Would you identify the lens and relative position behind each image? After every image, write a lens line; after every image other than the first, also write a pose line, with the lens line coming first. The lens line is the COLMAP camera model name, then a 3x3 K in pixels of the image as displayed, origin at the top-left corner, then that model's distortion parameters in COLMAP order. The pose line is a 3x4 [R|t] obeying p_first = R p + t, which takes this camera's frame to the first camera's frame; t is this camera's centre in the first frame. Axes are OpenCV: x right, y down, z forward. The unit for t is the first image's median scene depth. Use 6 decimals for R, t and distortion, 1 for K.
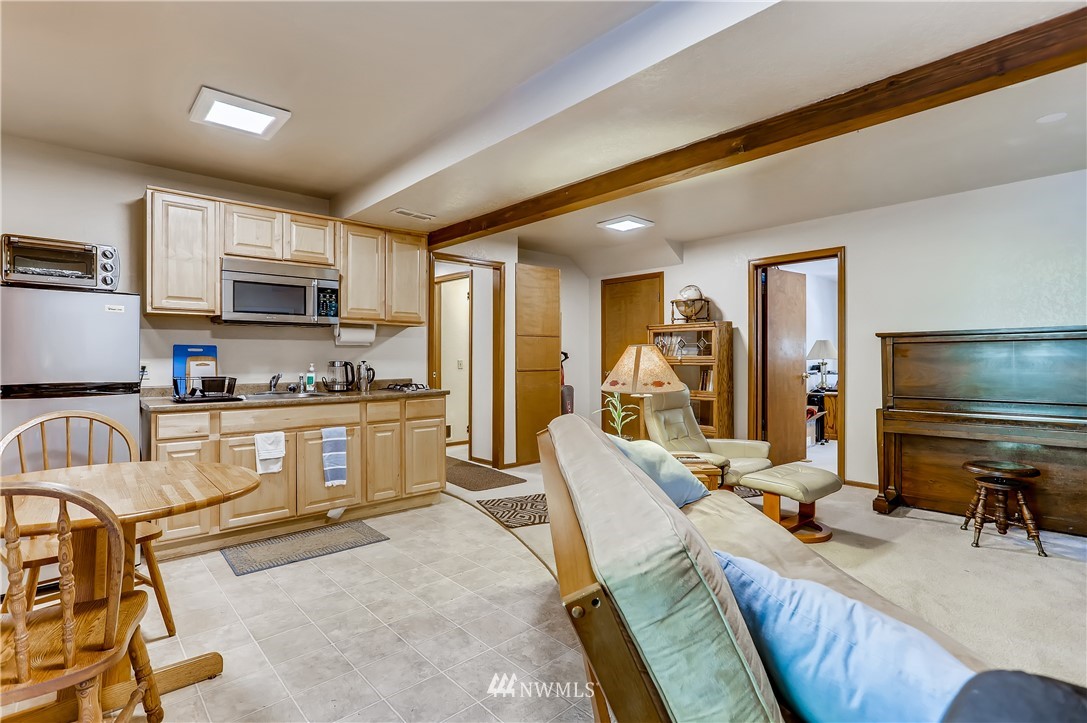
lens RADIAL K [[526.8, 0, 539.6], [0, 526.8, 356.8], [0, 0, 1]] dist [-0.030006, 0.016812]
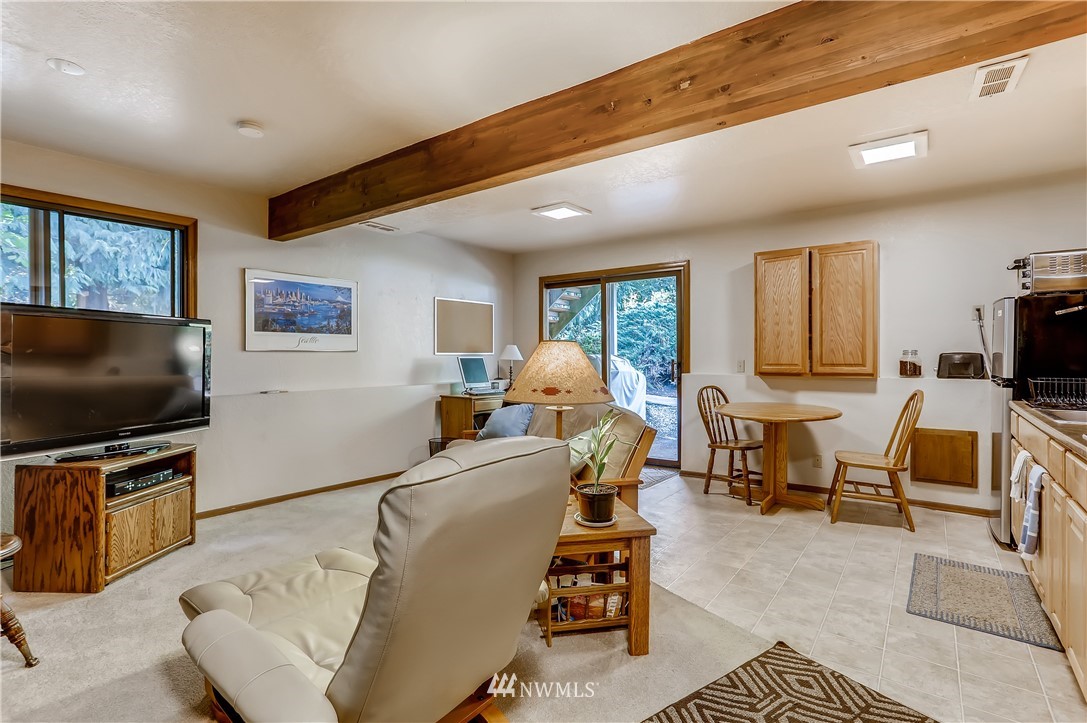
lens RADIAL K [[526.8, 0, 545.7], [0, 526.8, 357.8], [0, 0, 1]] dist [-0.030006, 0.016812]
pose [[-0.980513, -0.011001, -0.196146, 0.368831], [-0.013086, 0.999871, 0.009335, 0.007947], [0.196018, 0.011720, -0.980530, 1.776904]]
